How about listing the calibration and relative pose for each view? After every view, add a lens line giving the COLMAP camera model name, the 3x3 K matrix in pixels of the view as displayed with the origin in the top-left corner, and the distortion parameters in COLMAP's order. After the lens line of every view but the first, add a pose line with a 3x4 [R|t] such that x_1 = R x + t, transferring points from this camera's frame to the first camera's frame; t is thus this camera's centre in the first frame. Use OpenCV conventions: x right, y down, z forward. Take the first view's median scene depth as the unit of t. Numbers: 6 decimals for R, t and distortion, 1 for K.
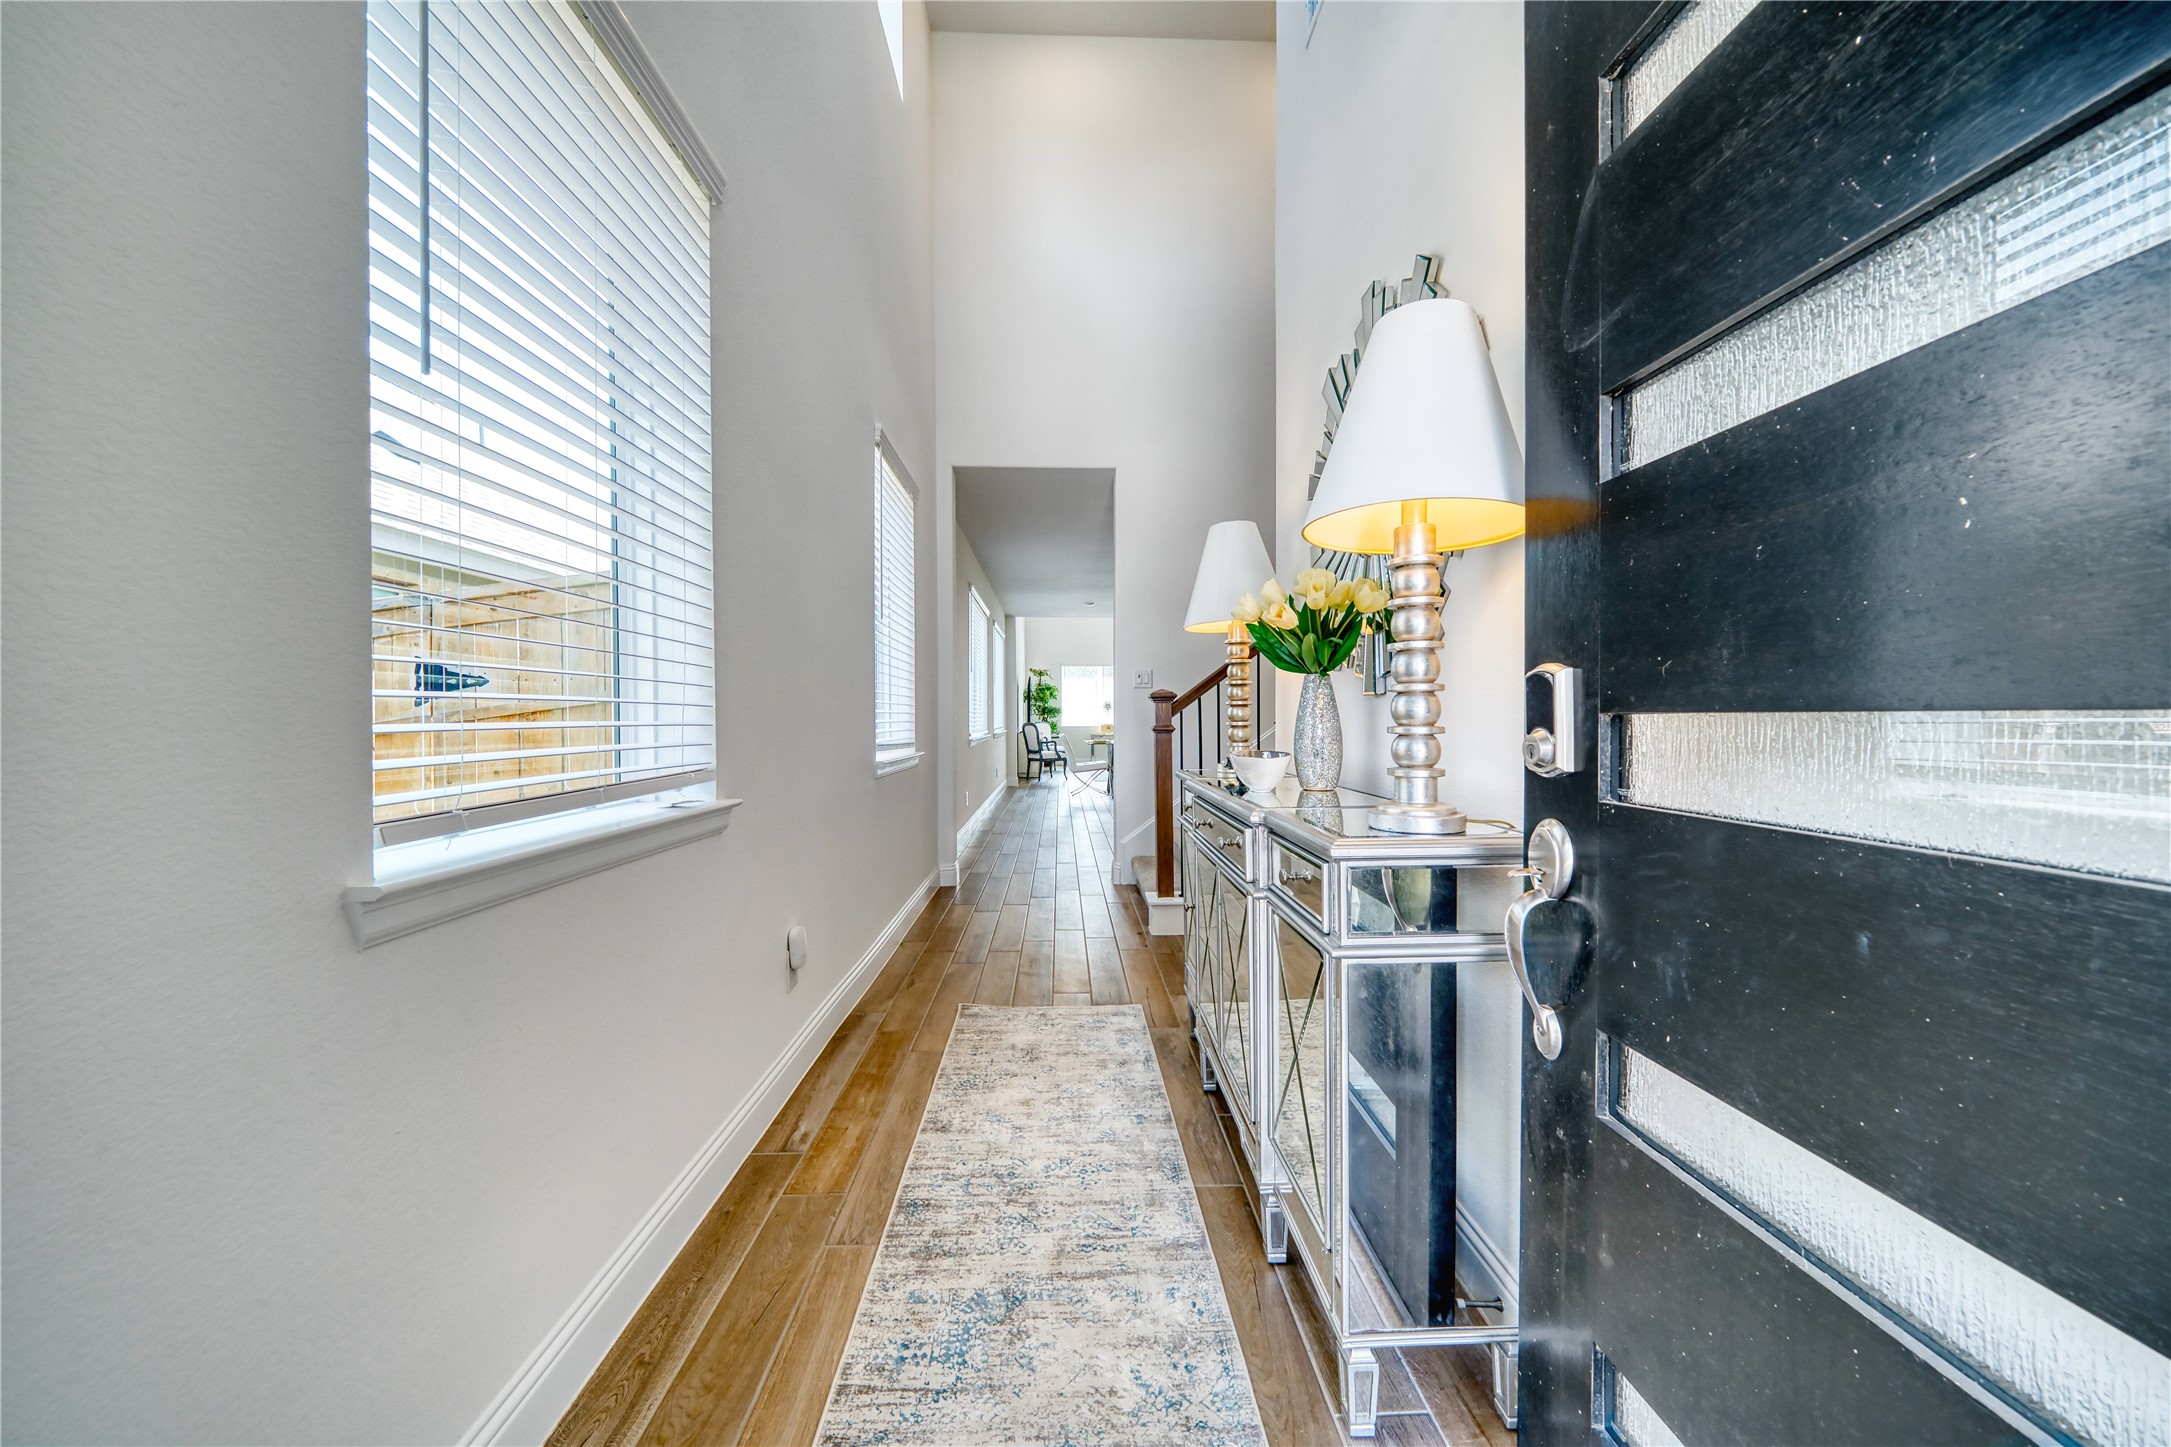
lens RADIAL K [[757.3, 0, 1085.1], [0, 757.3, 721.2], [0, 0, 1]] dist [-0.003413, -0.000176]
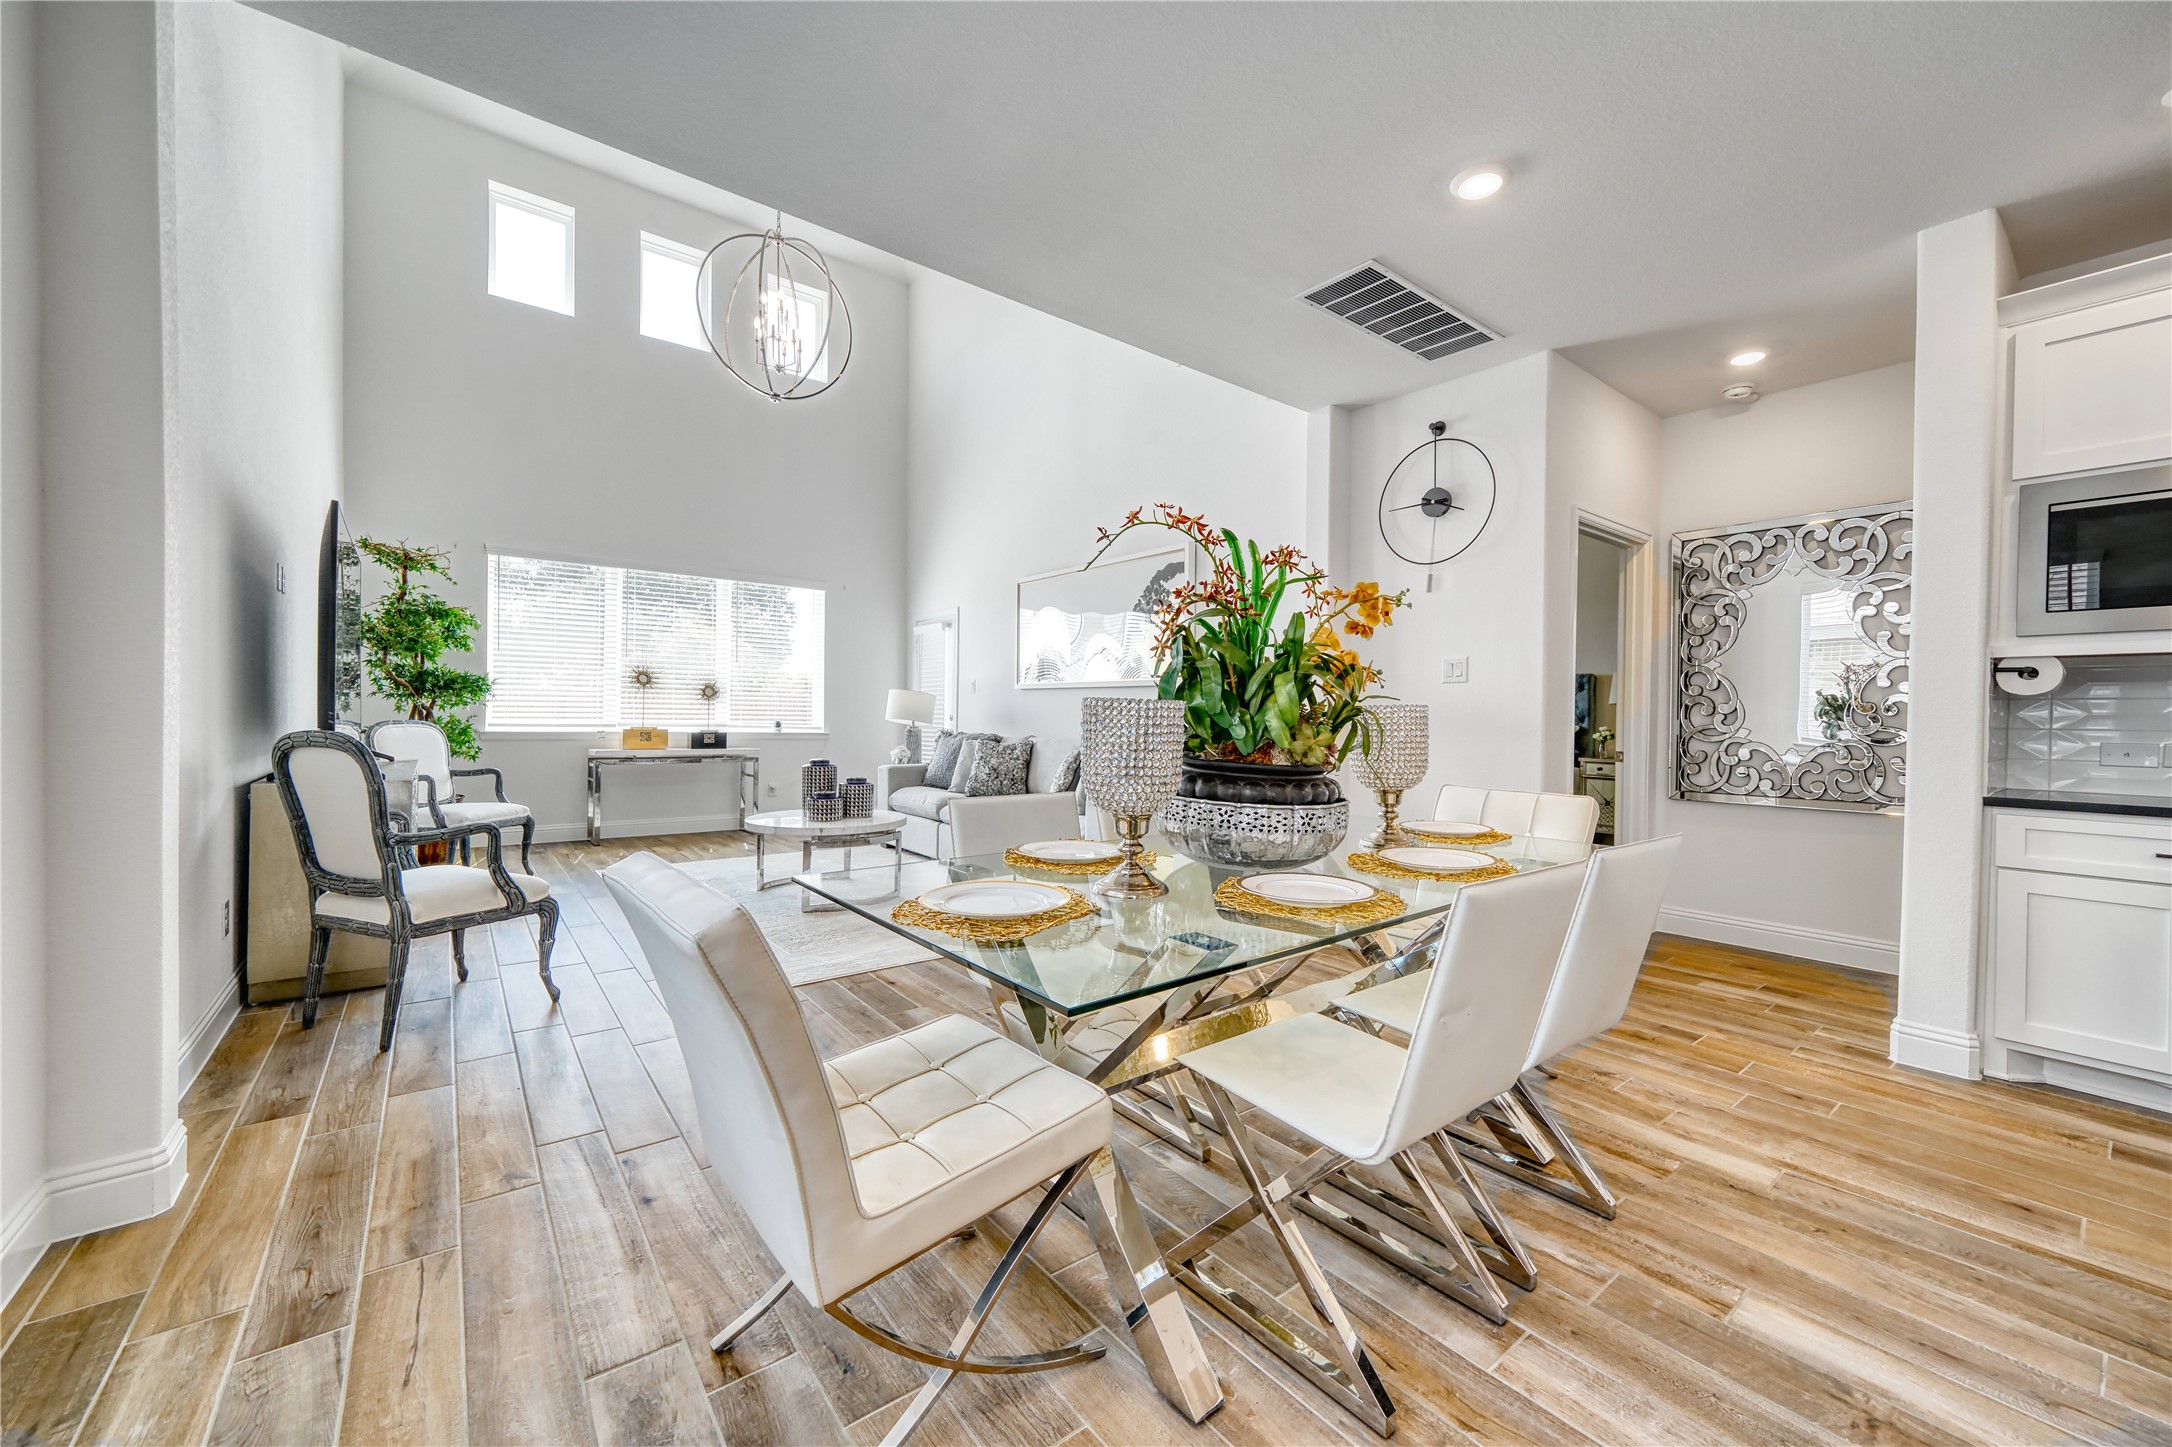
lens RADIAL K [[822.9, 0, 1082.3], [0, 822.9, 722.1], [0, 0, 1]] dist [0.005920, 0.000055]
pose [[0.809737, 0.009969, 0.586708, -0.133500], [-0.014458, 0.999891, 0.002965, -0.012018], [-0.586615, -0.010884, 0.809793, 2.336651]]
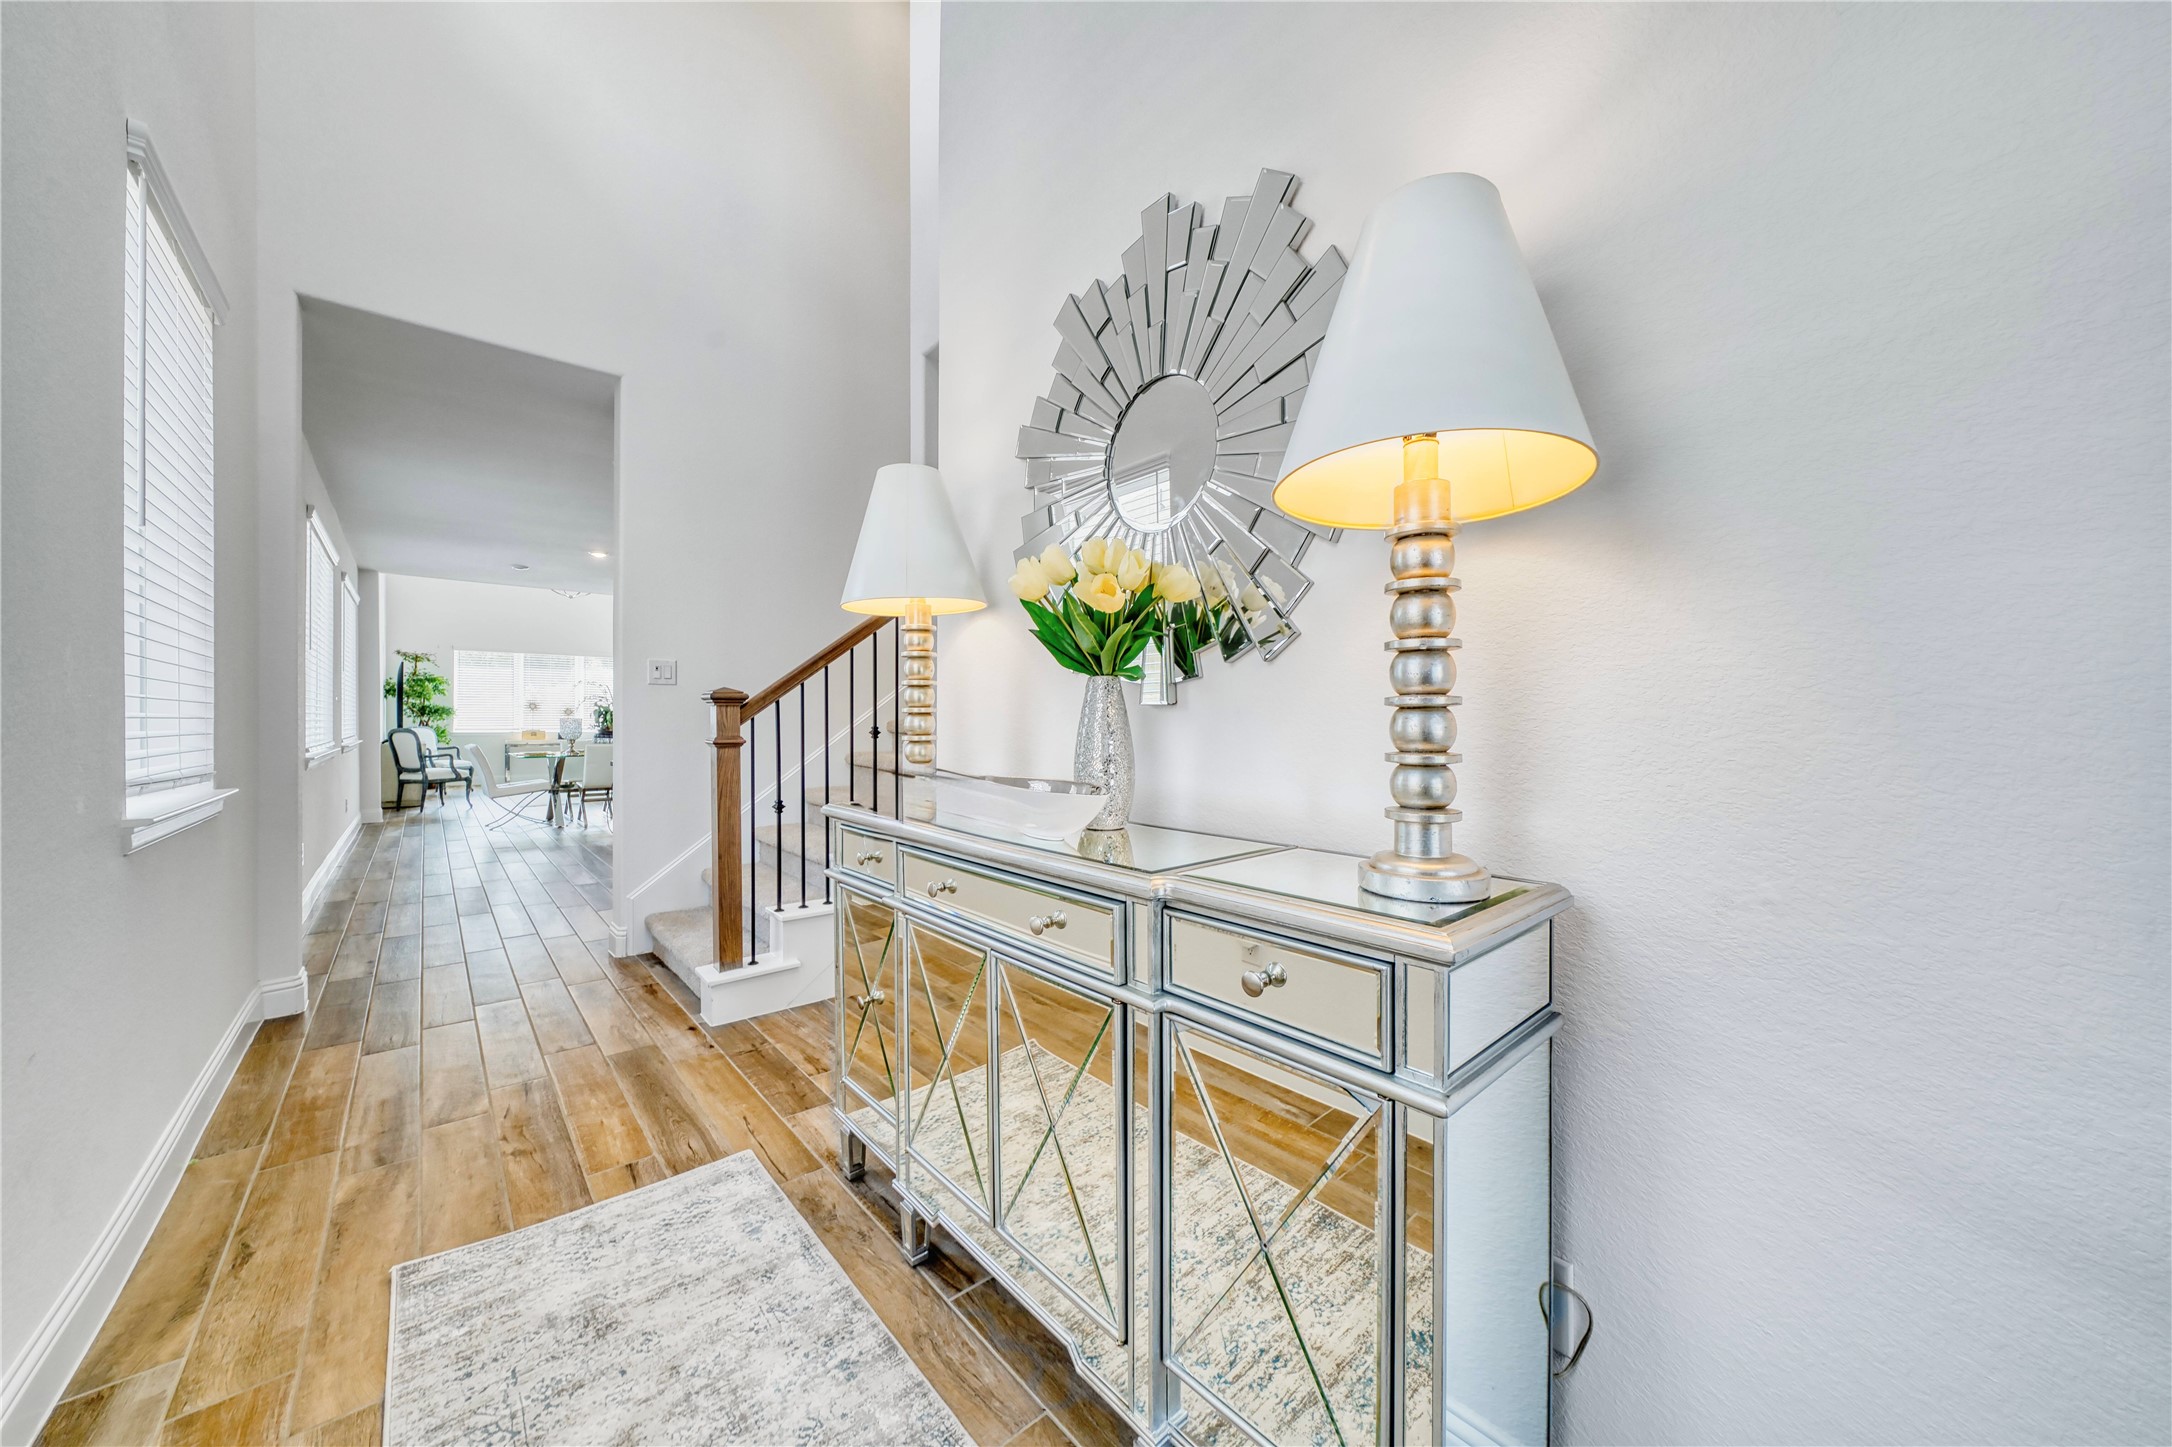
lens RADIAL K [[763.1, 0, 1092.8], [0, 763.1, 725.8], [0, 0, 1]] dist [-0.002209, 0.000291]
pose [[0.772259, 0.002302, 0.635303, -0.092610], [-0.002897, 0.999996, -0.000103, -0.006194], [-0.635301, -0.001761, 0.772263, 0.201707]]
